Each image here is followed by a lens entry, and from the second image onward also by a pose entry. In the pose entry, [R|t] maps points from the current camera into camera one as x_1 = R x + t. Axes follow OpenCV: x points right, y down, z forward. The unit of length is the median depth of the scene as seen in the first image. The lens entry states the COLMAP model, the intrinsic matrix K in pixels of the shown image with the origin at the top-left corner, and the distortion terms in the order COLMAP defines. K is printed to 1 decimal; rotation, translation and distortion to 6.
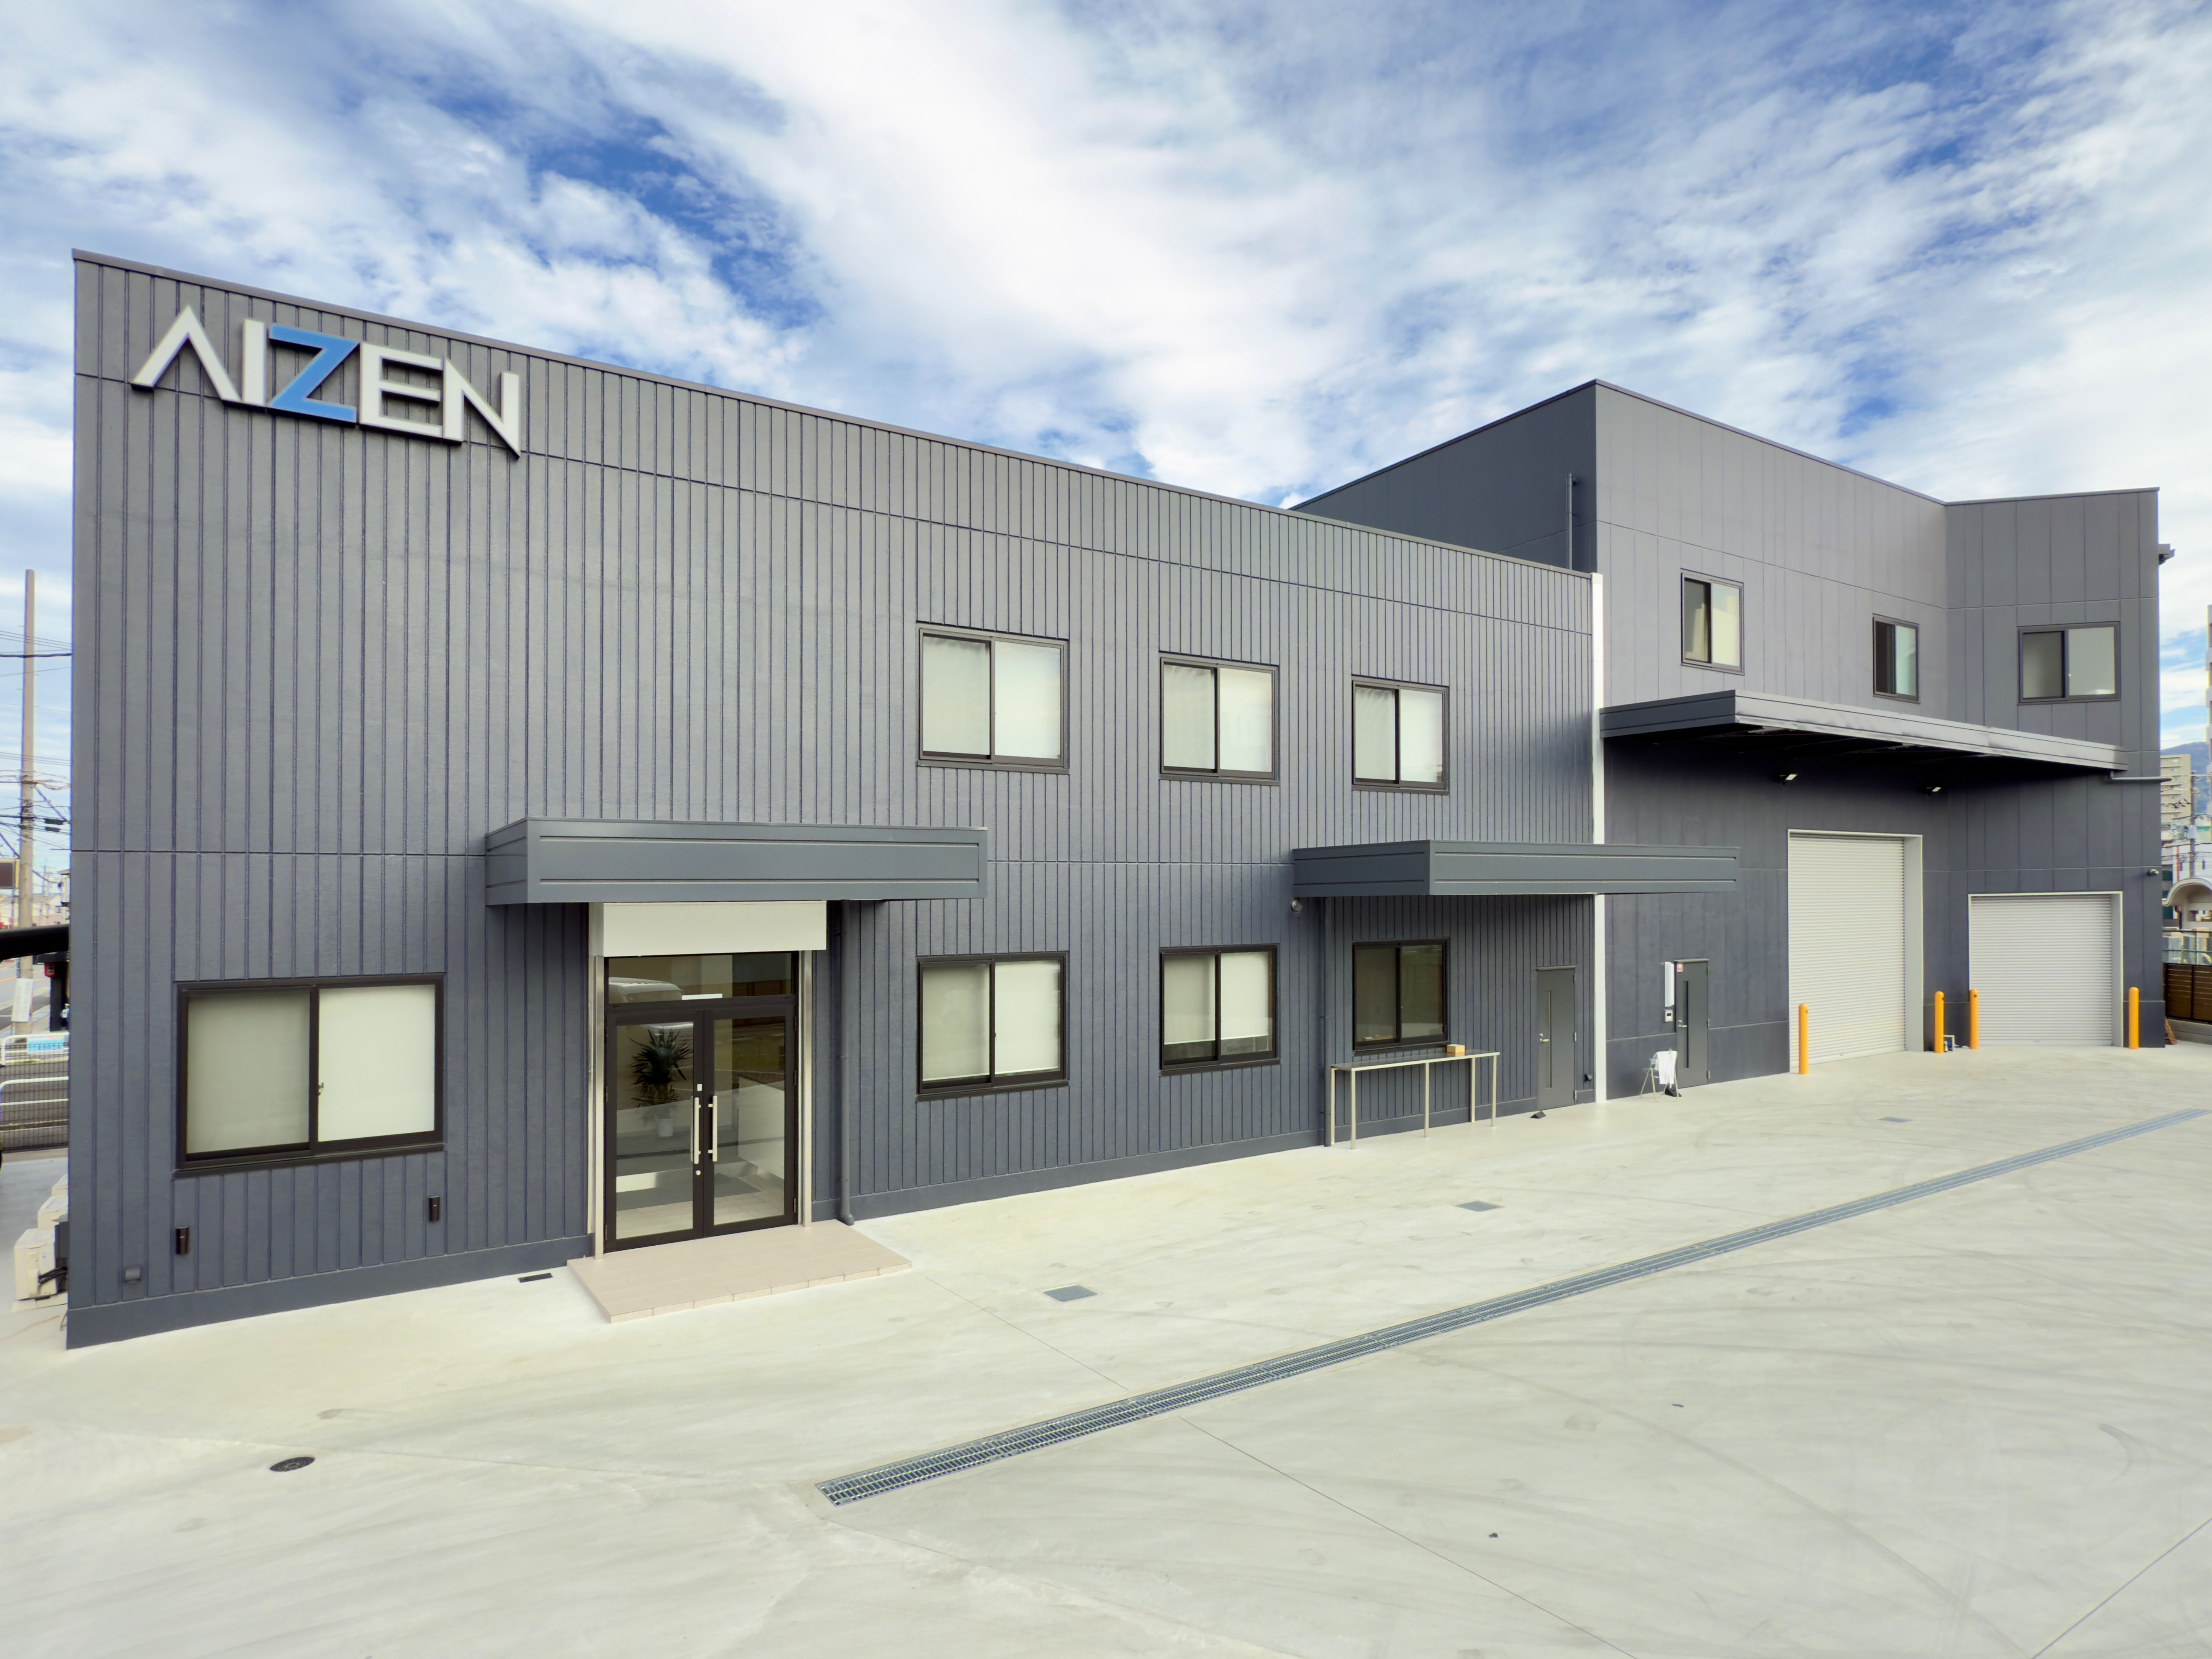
lens RADIAL K [[1232.4, 0, 1176.3], [0, 1232.4, 902.7], [0, 0, 1]] dist [-0.004402, 0.001781]
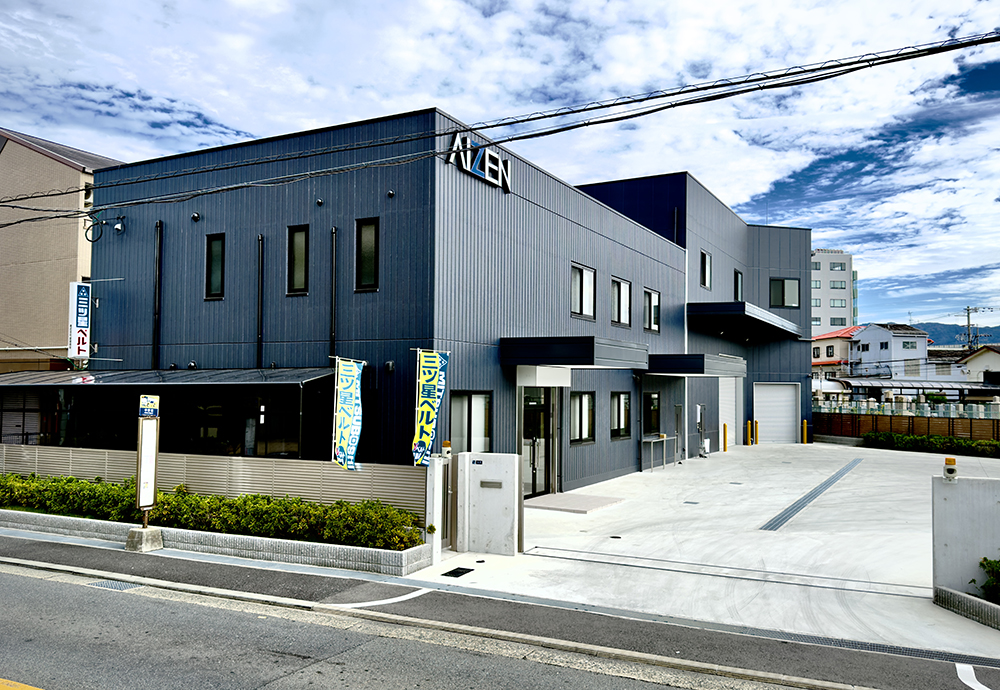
lens RADIAL K [[811.2, 0, 500.1], [0, 811.2, 350.3], [0, 0, 1]] dist [-0.006196, -0.002044]
pose [[0.884118, 0.046598, 0.464935, -1.125519], [-0.026795, 0.998434, -0.049114, 0.045175], [-0.466496, 0.030964, 0.883981, -0.416945]]
